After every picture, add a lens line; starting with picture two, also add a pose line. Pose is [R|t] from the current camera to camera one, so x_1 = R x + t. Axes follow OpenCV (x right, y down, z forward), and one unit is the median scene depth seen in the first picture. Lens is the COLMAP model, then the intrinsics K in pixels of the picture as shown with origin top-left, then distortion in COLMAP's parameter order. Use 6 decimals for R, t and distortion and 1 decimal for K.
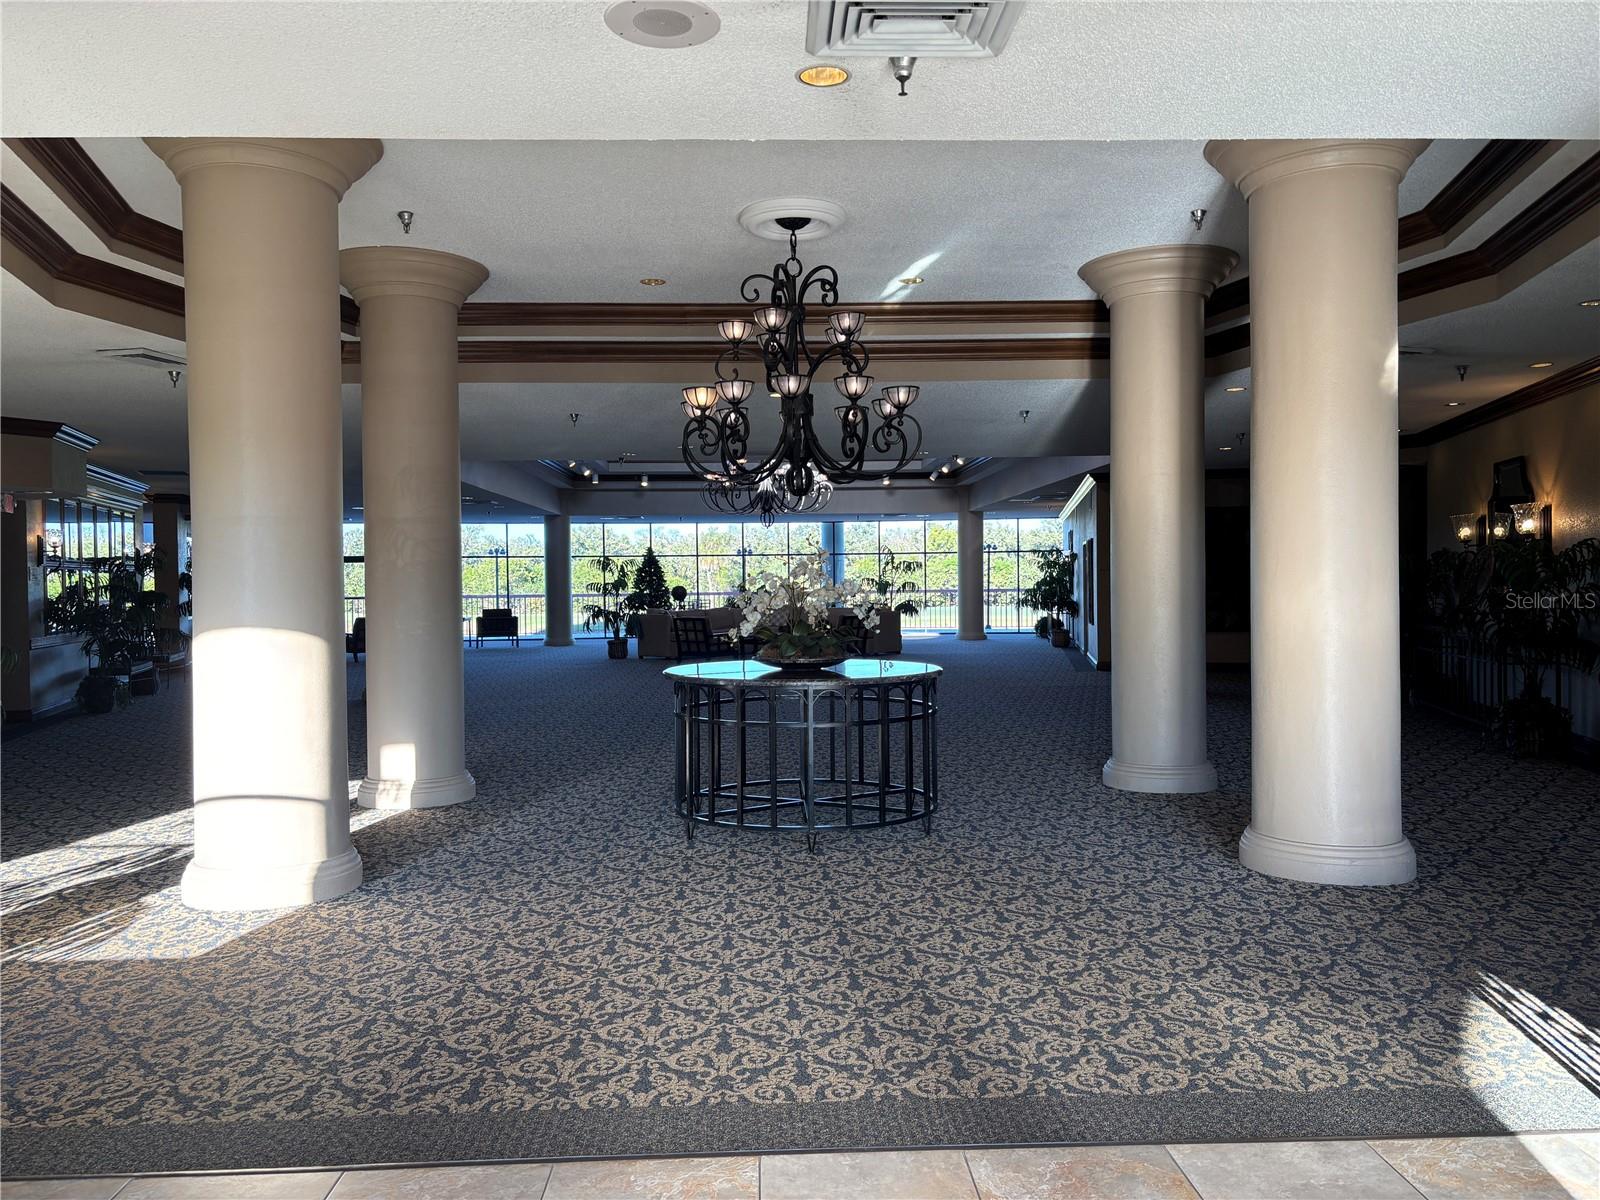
lens RADIAL K [[1237.7, 0, 800.0], [0, 1237.7, 600.0], [0, 0, 1]] dist [0.045391, 0.001109]
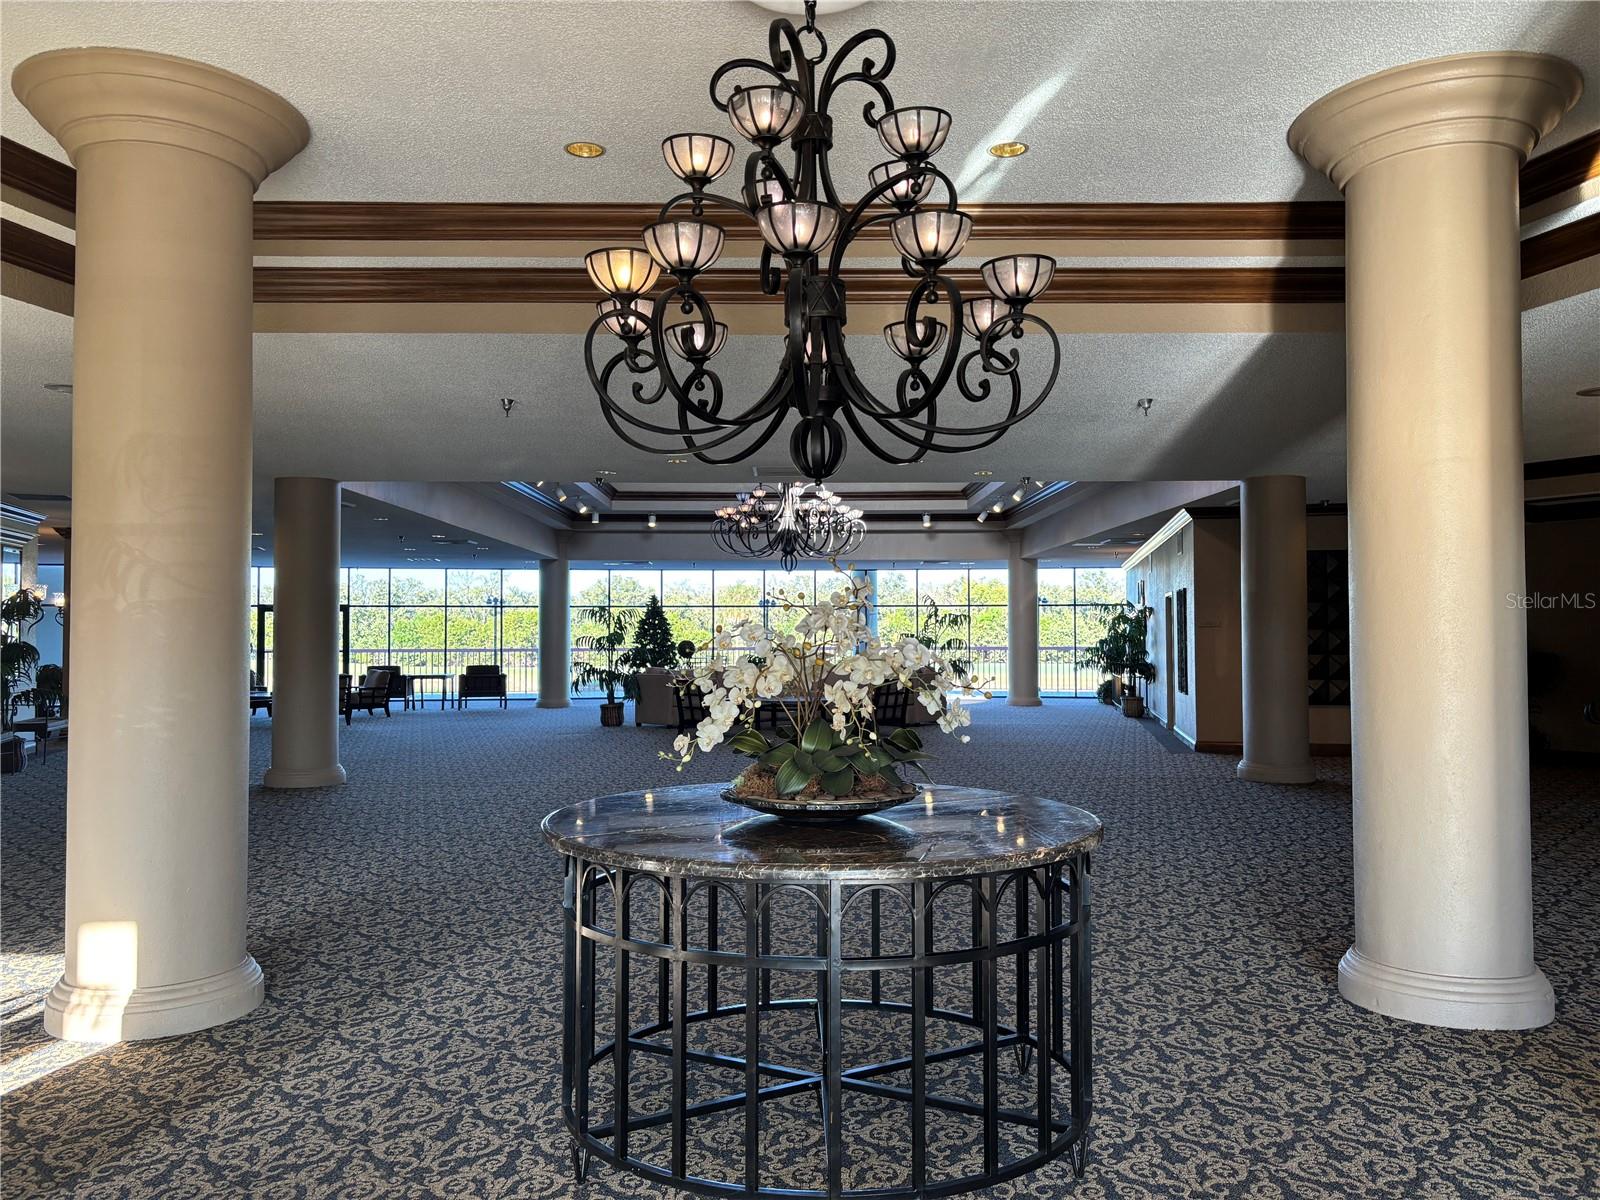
lens RADIAL K [[1237.7, 0, 800.0], [0, 1237.7, 600.0], [0, 0, 1]] dist [0.045391, 0.001109]
pose [[0.999675, 0.008702, -0.023982, 0.001312], [-0.009743, 0.999000, -0.043627, -0.002615], [0.023579, 0.043846, 0.998760, 0.126864]]
